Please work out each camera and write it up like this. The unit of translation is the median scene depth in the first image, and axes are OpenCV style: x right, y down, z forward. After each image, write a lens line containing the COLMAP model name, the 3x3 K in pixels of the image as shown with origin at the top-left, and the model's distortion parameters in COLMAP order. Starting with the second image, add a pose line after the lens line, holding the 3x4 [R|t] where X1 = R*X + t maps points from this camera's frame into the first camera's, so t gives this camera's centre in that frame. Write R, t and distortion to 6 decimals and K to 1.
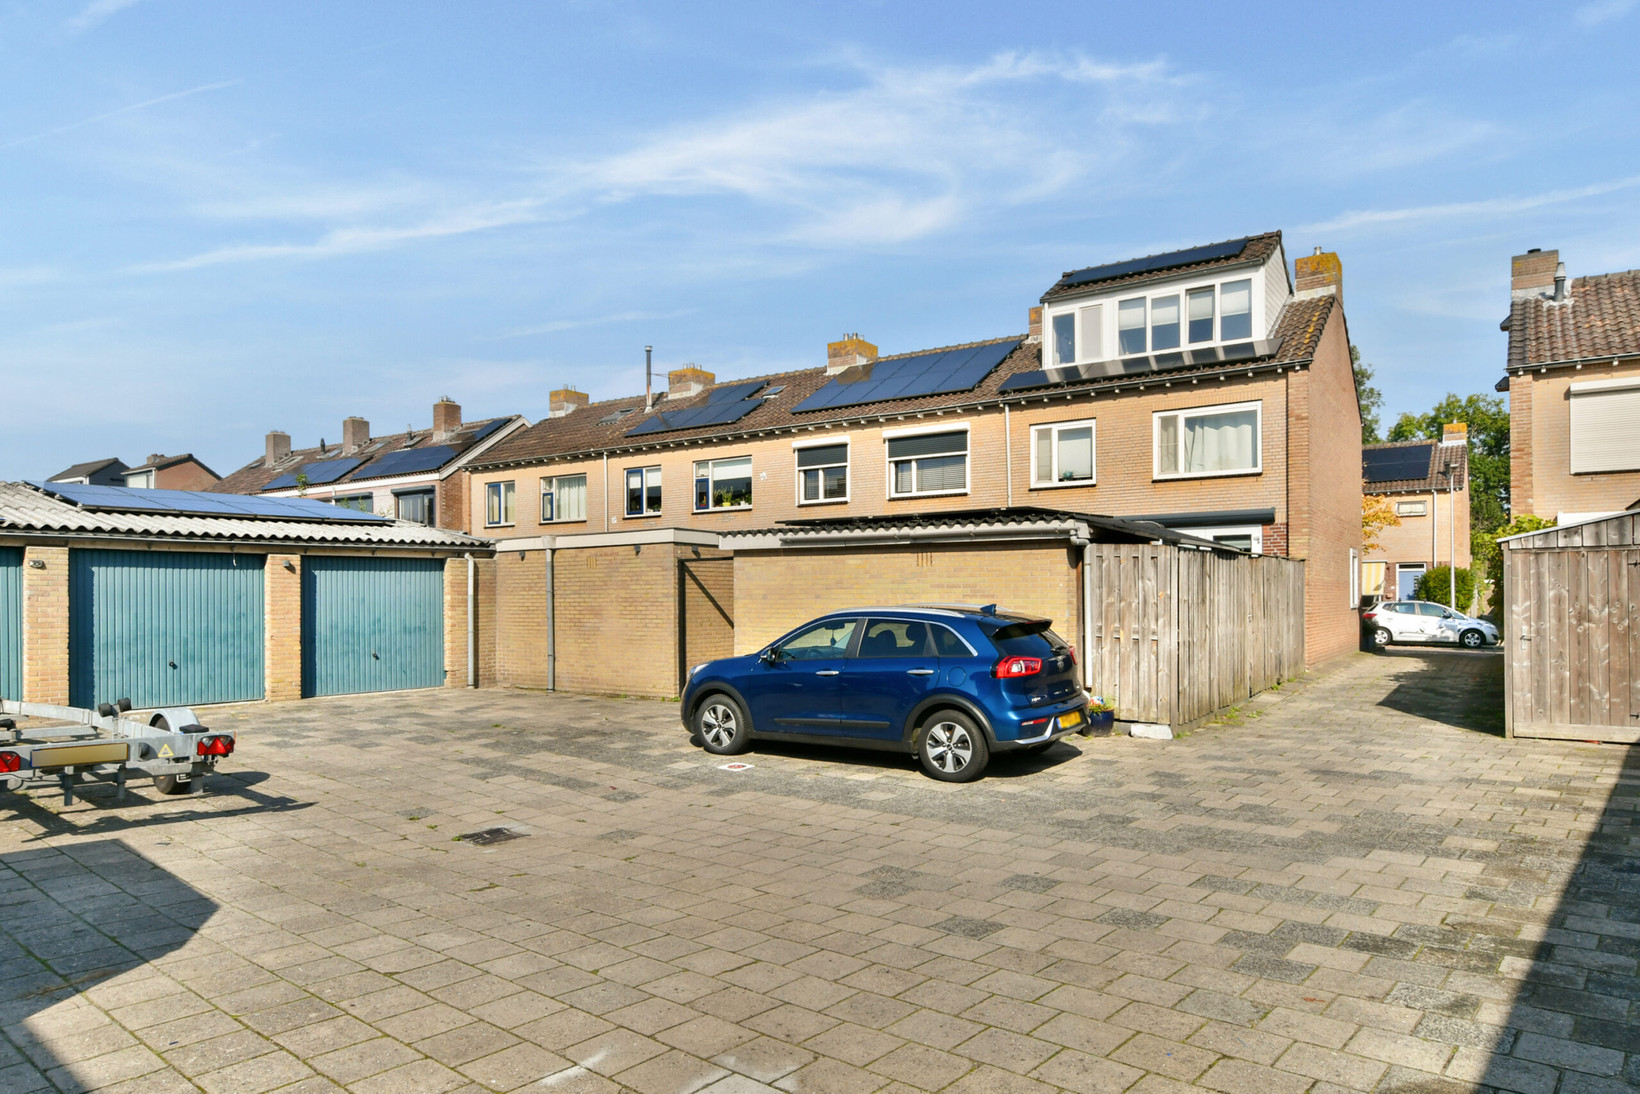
lens RADIAL K [[1098.3, 0, 821.8], [0, 1098.3, 558.4], [0, 0, 1]] dist [0.000848, -0.000957]
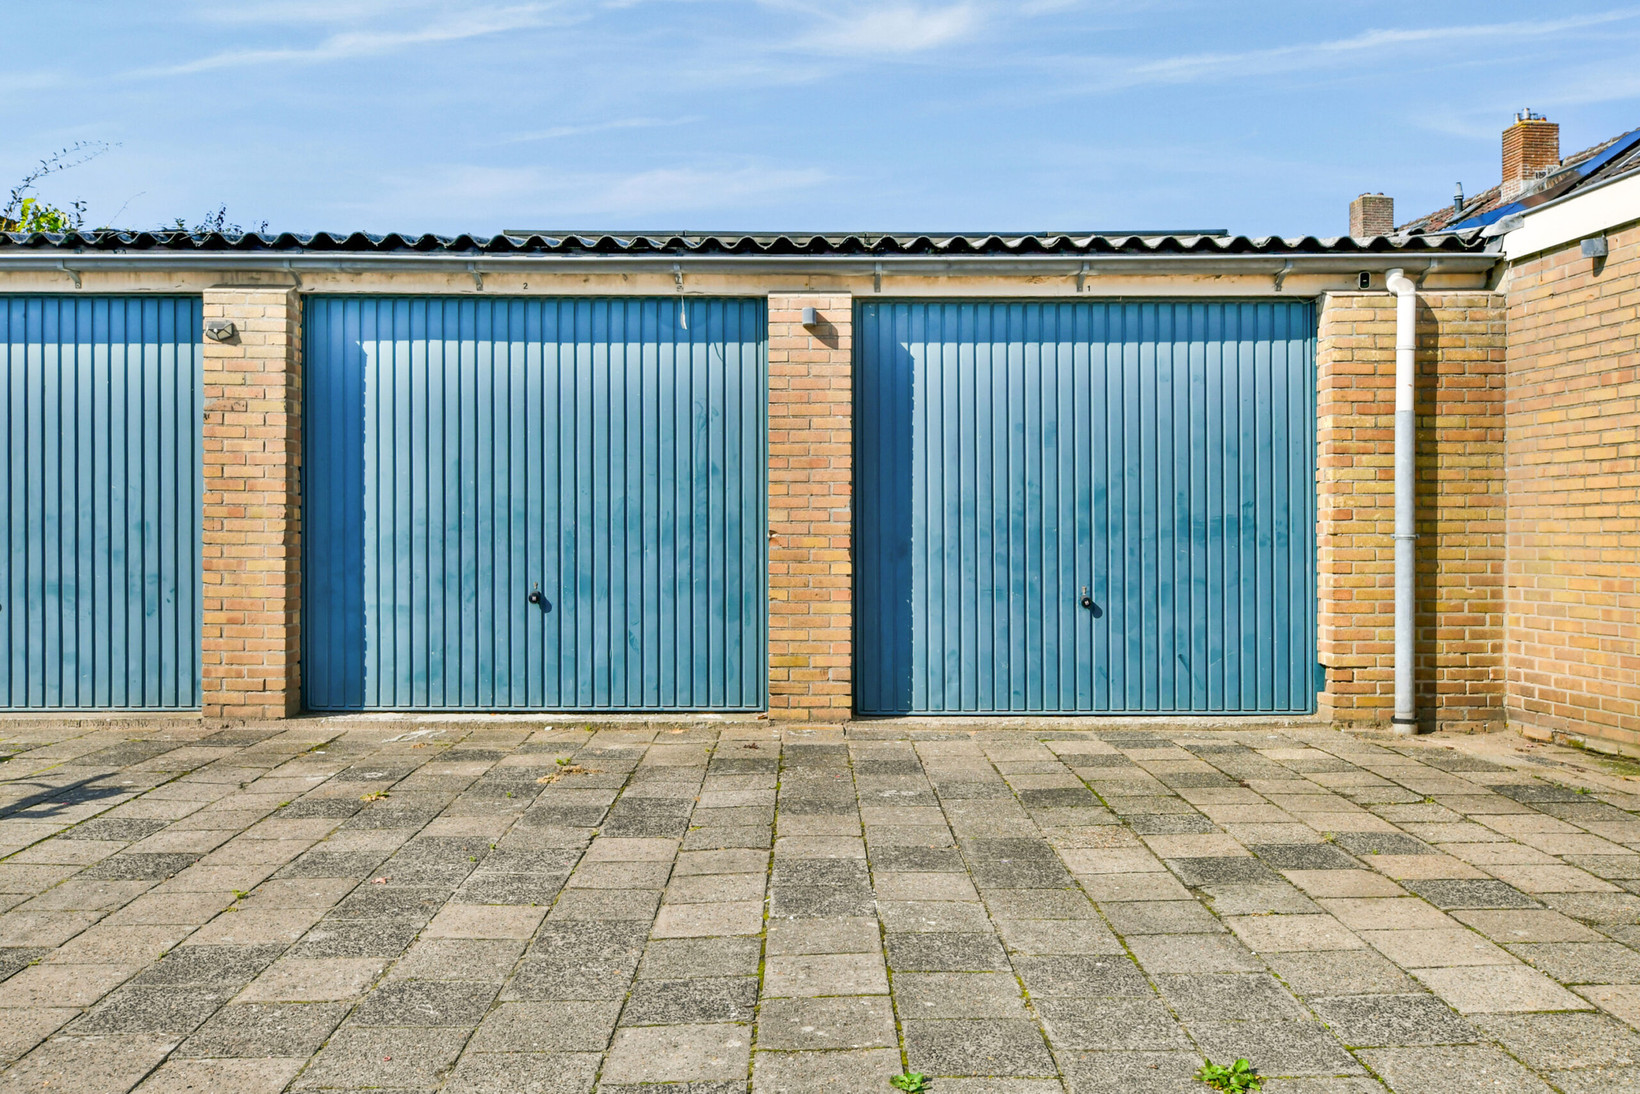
lens RADIAL K [[1403.7, 0, 822.8], [0, 1403.7, 538.1], [0, 0, 1]] dist [0.009057, 0.000401]
pose [[0.665647, 0.009410, -0.746208, -0.146144], [0.015249, 0.999540, 0.026207, 0.055469], [0.746111, -0.028823, 0.665197, 0.646289]]
